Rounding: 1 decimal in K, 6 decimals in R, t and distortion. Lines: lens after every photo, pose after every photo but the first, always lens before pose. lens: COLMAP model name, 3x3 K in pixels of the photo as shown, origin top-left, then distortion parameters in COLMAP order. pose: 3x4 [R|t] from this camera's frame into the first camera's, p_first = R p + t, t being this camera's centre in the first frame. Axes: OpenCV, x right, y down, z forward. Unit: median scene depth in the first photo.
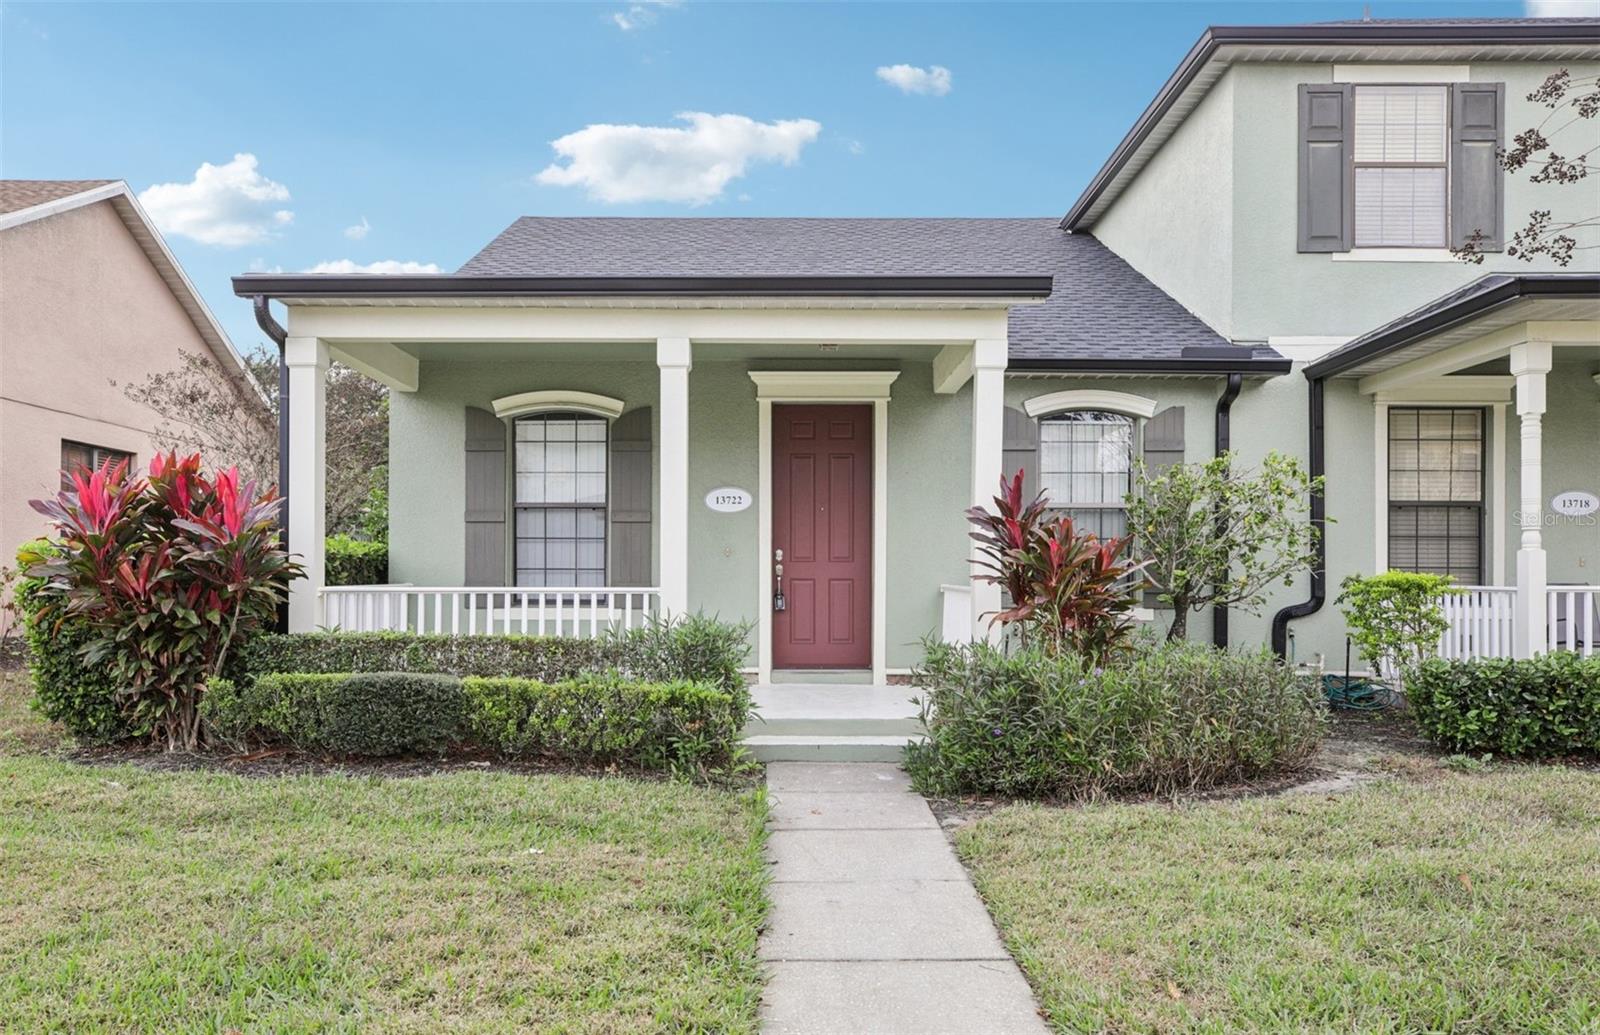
lens RADIAL K [[1211.9, 0, 800.0], [0, 1211.9, 517.5], [0, 0, 1]] dist [0.002998, -0.001710]
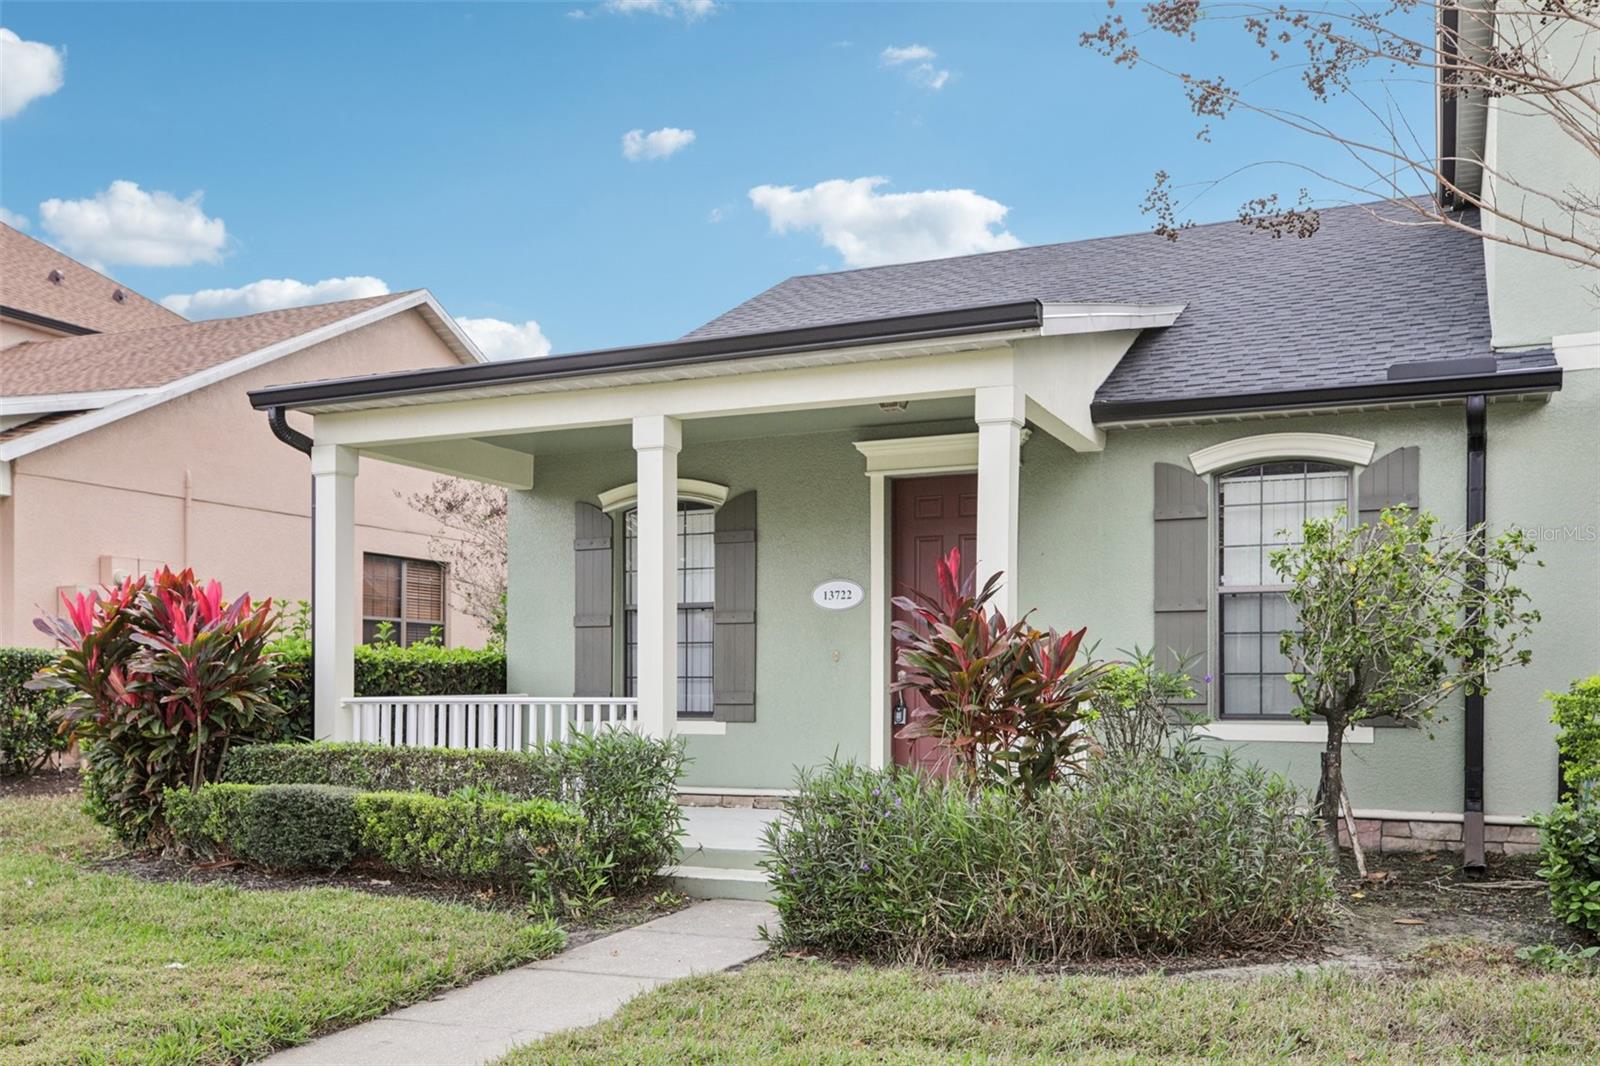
lens RADIAL K [[1460.9, 0, 802.9], [0, 1460.9, 592.7], [0, 0, 1]] dist [0.002899, 0.166787]
pose [[0.912968, -0.030177, -0.406914, 0.336749], [0.024033, 0.999507, -0.020202, 0.004308], [0.407323, 0.008665, 0.913243, 0.053499]]
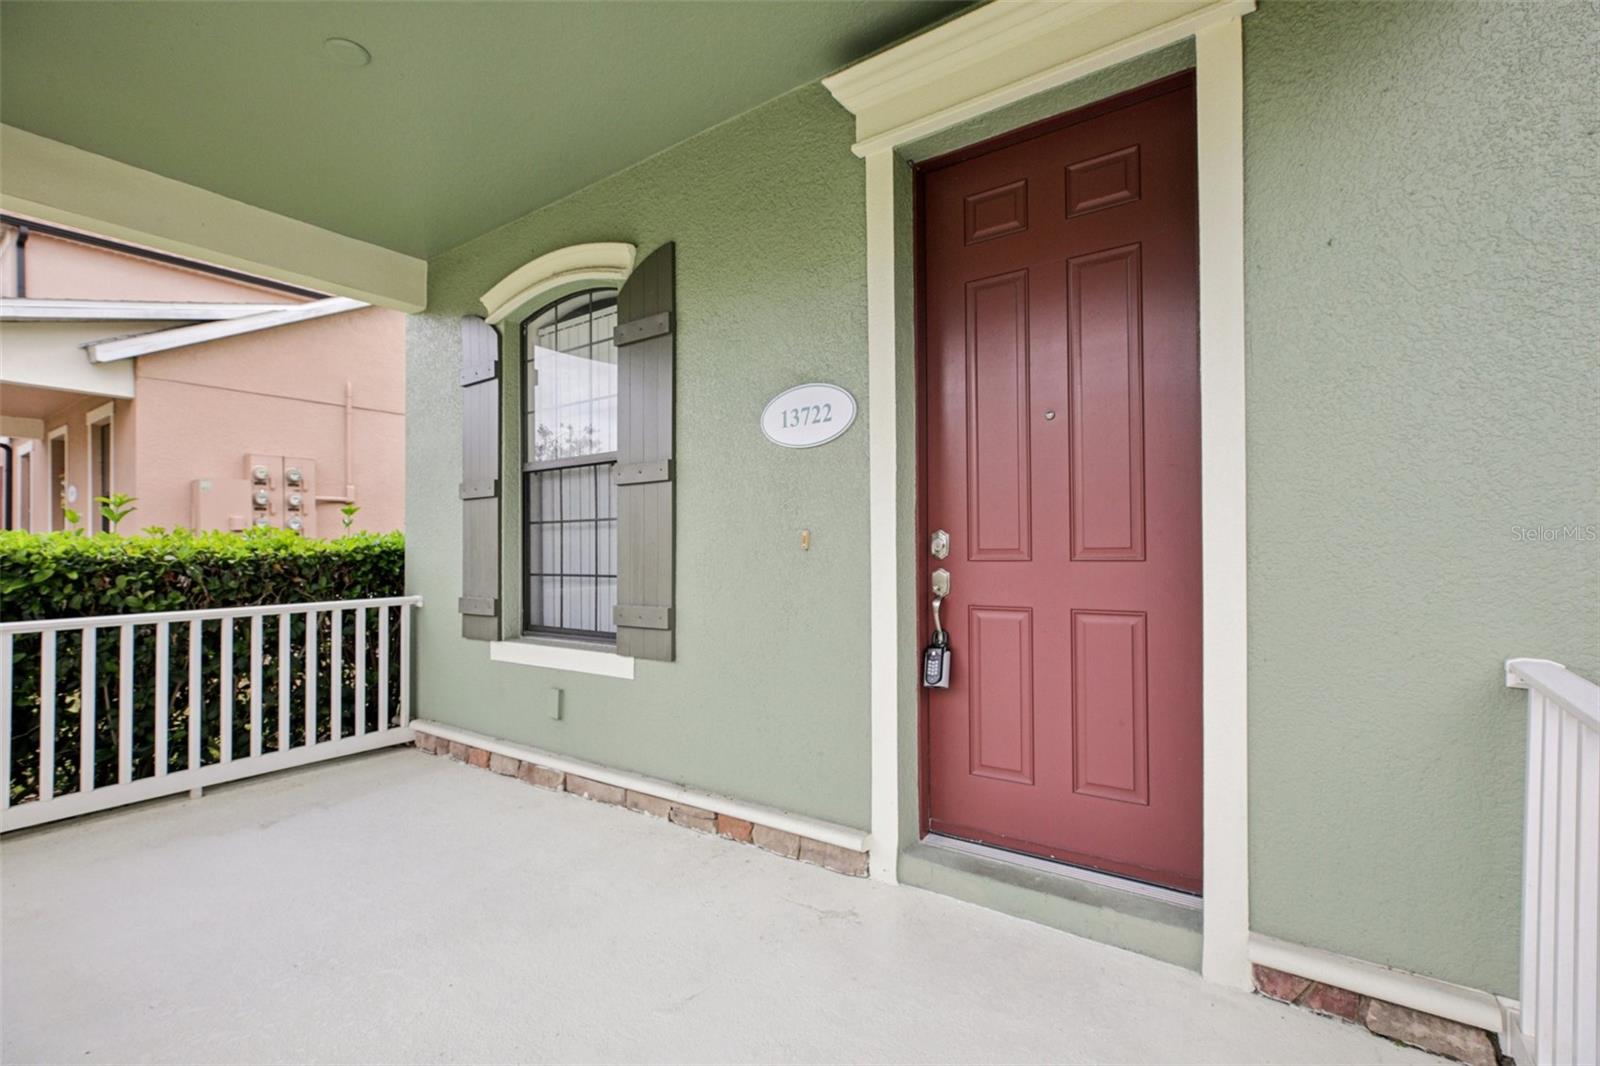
lens RADIAL K [[732.8, 0, 800.0], [0, 732.8, 533.0], [0, 0, 1]] dist [-0.041582, 0.025225]
pose [[0.817002, -0.023911, -0.576139, 0.083181], [0.042830, 0.998896, 0.019279, 0.021136], [0.575042, -0.040427, 0.817124, 0.793156]]
